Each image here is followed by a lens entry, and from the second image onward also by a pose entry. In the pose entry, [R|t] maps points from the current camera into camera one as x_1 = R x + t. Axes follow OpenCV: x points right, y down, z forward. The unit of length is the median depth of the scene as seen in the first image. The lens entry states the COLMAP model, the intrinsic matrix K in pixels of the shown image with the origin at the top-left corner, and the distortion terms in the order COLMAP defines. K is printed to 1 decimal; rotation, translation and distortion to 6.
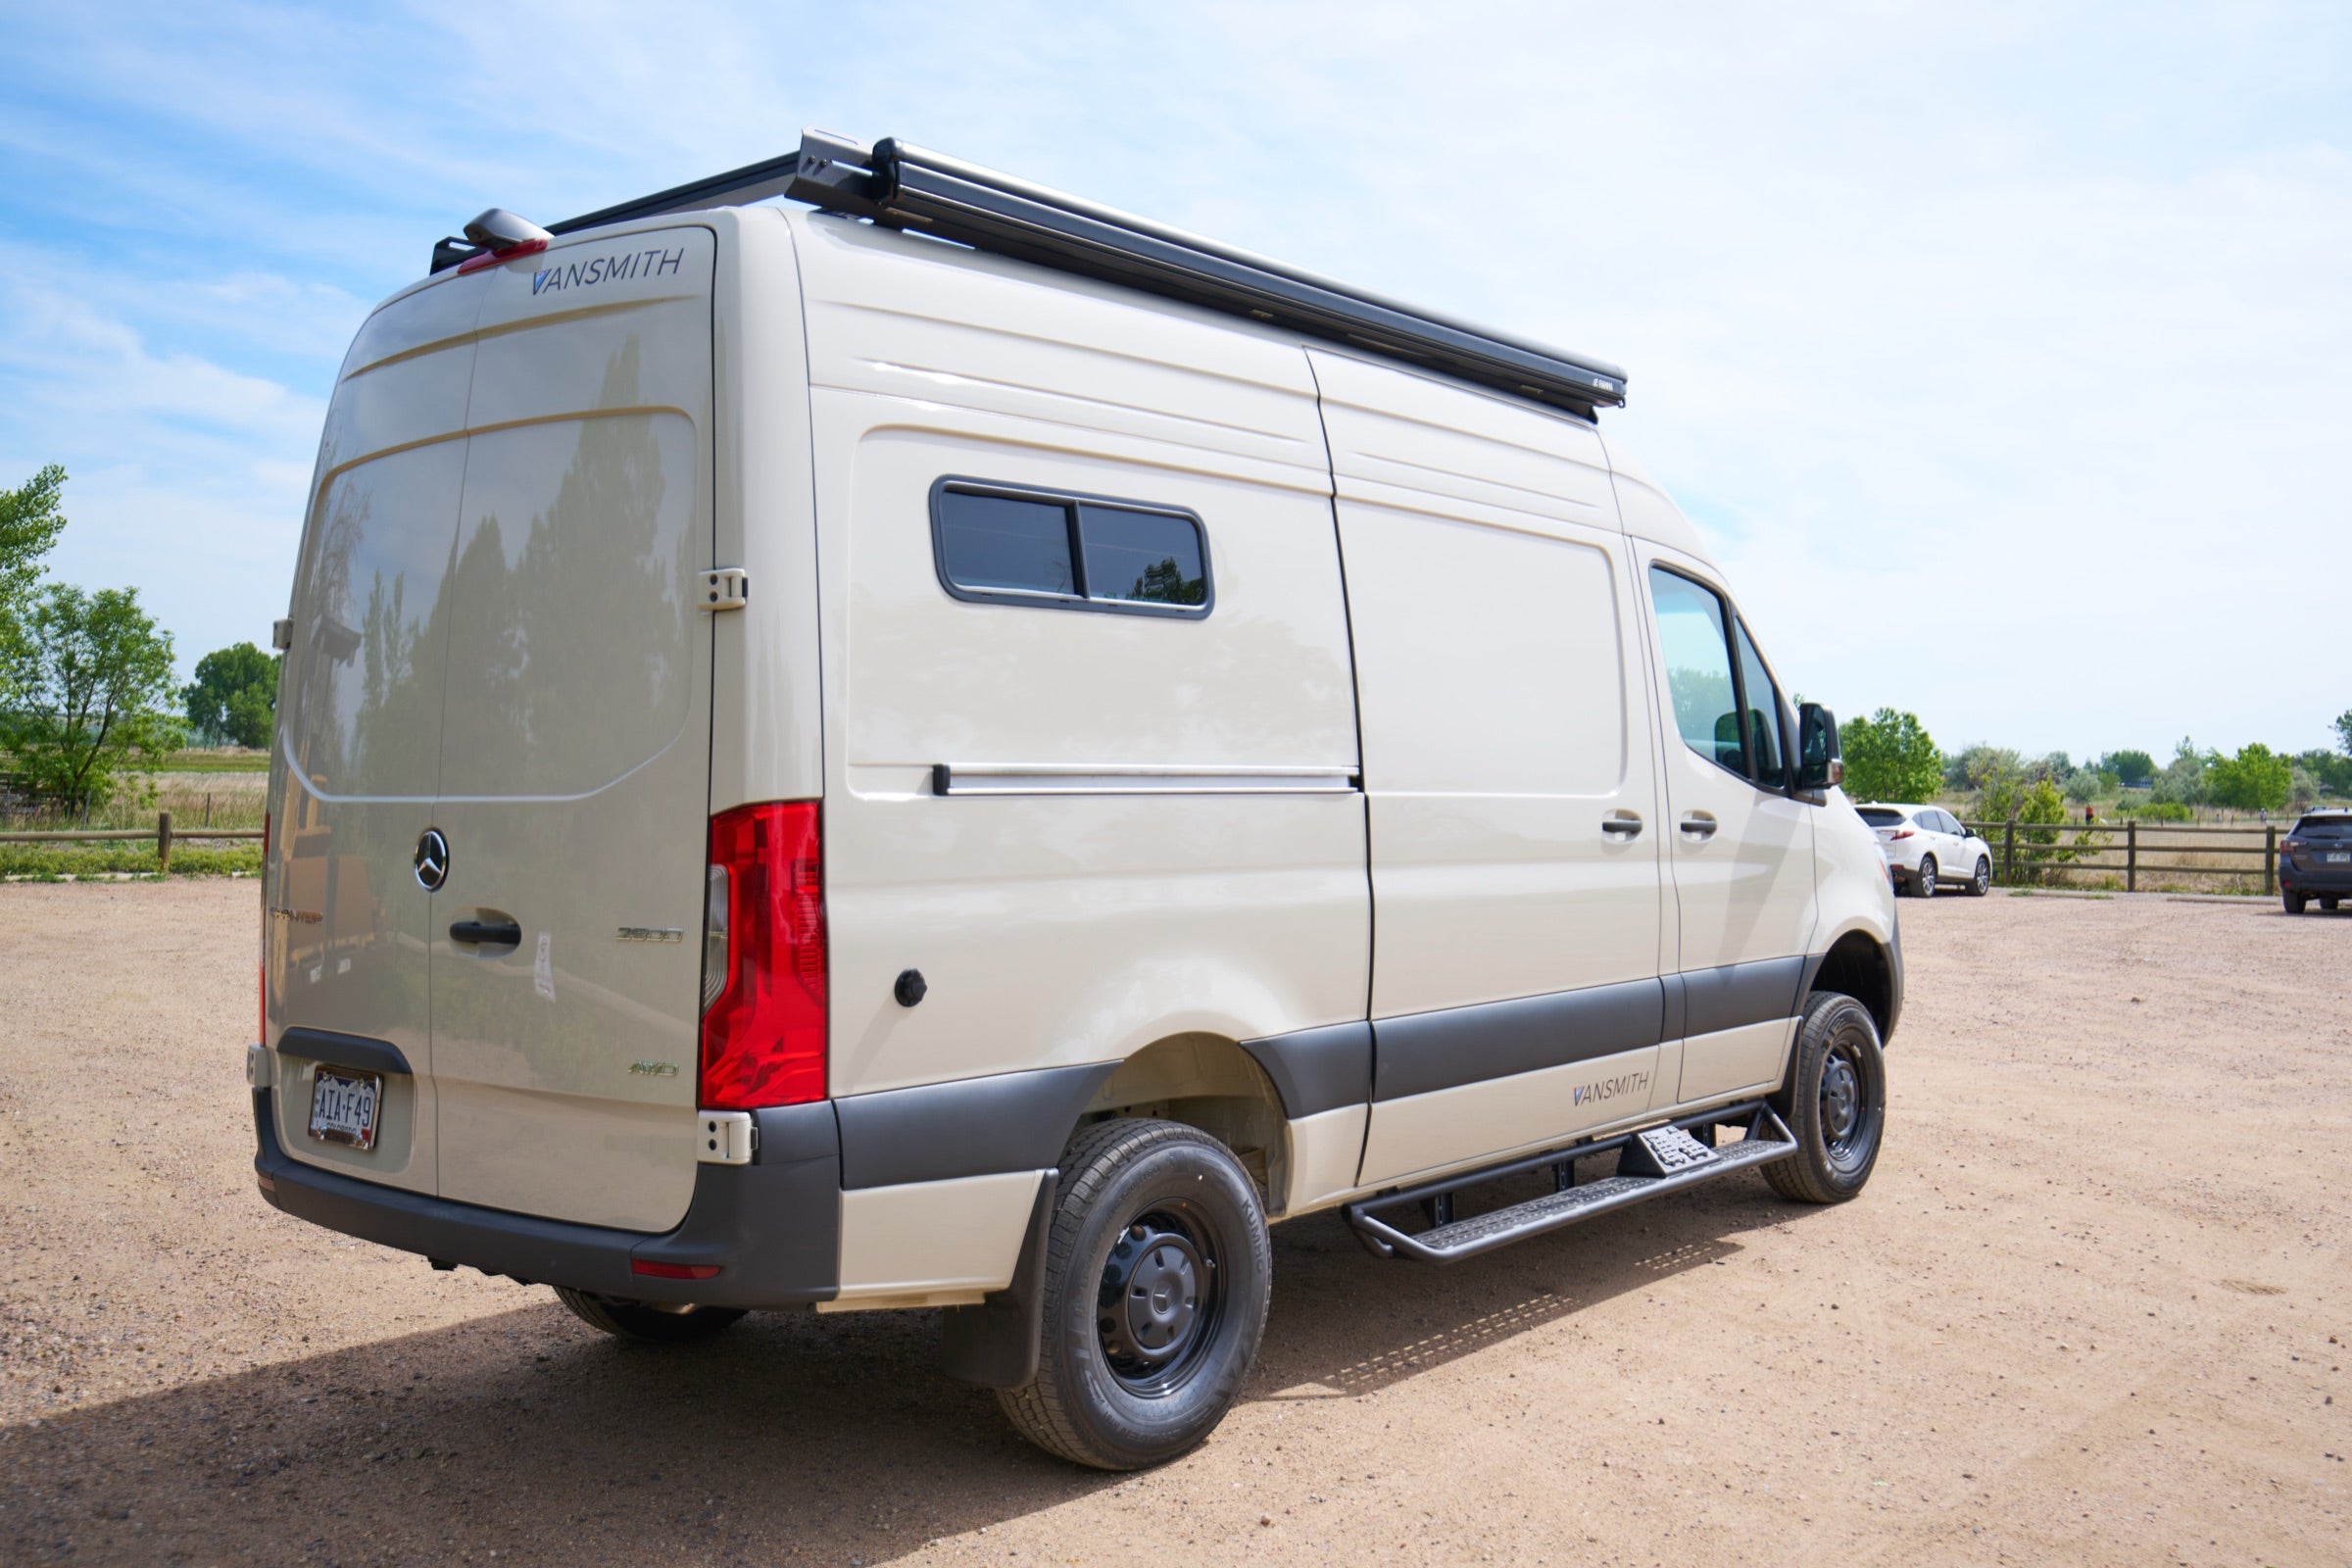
lens RADIAL K [[2057.3, 0, 1176.0], [0, 2057.3, 784.0], [0, 0, 1]] dist [0.048494, 0.001402]
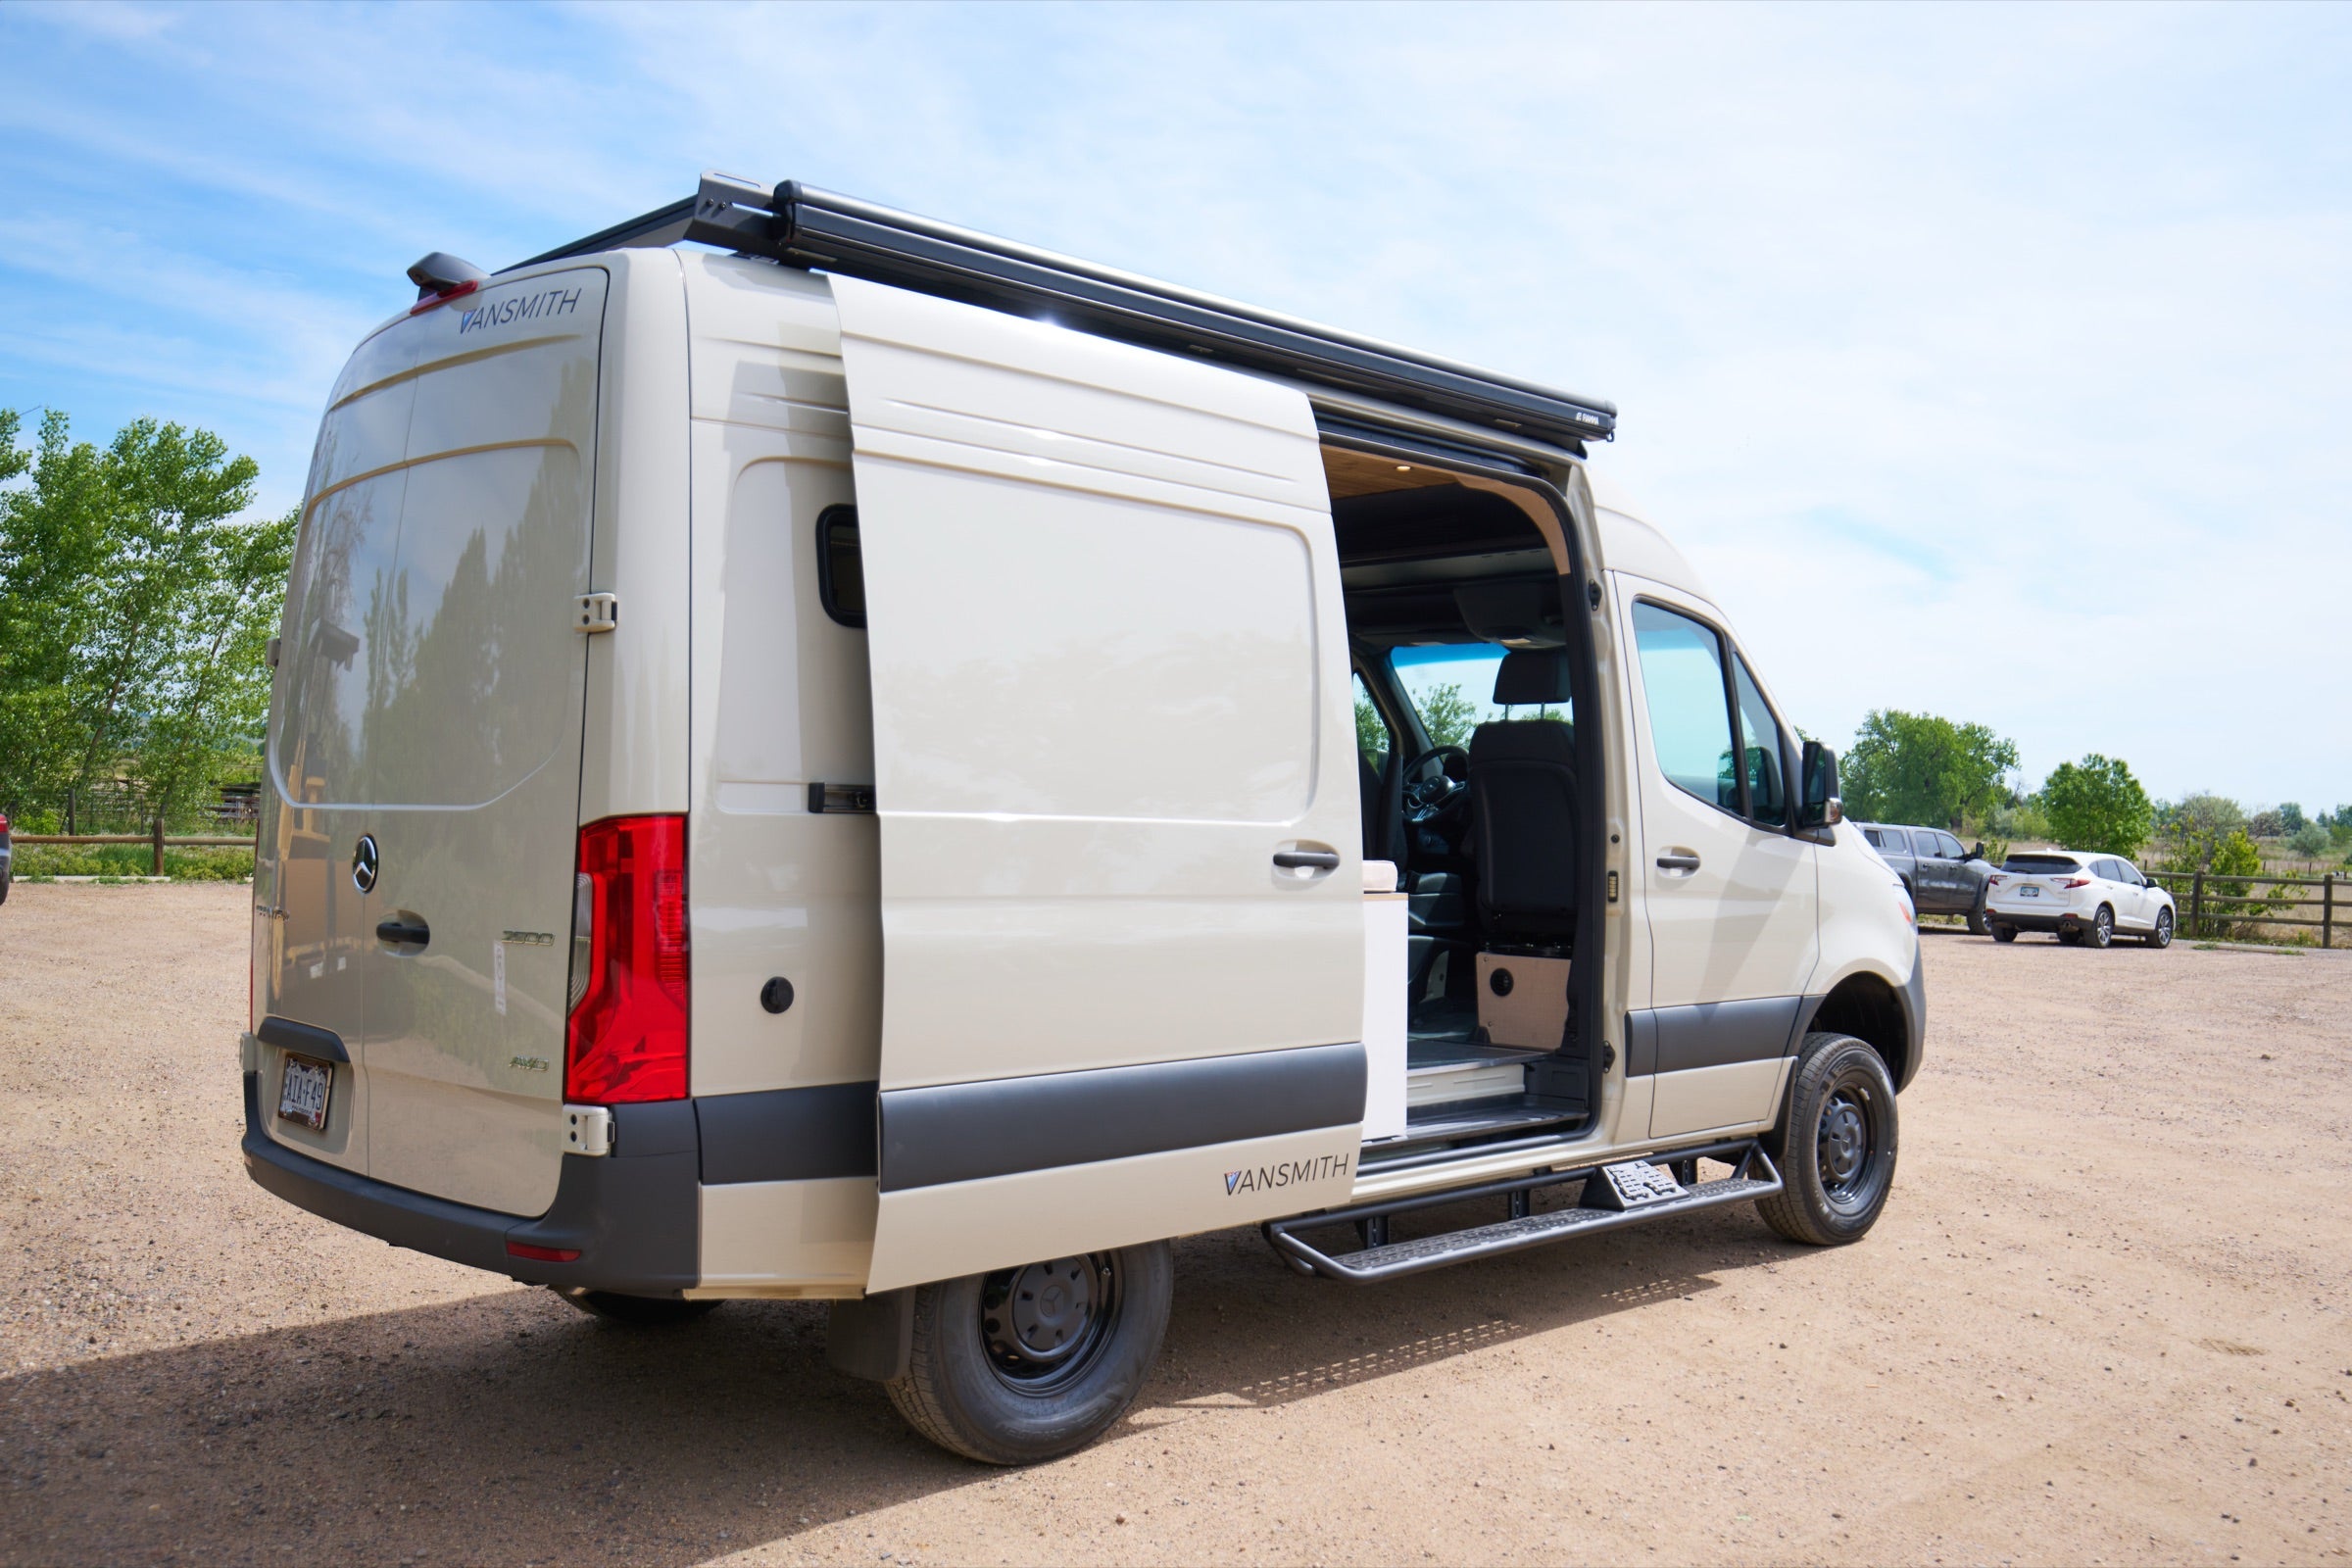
lens RADIAL K [[2004.5, 0, 1127.1], [0, 2004.5, 856.7], [0, 0, 1]] dist [0.047781, 0.007337]
pose [[0.993499, 0.021043, -0.111882, 0.121364], [-0.018813, 0.999604, 0.020950, 0.002697], [0.112279, -0.018709, 0.993501, 0.003795]]
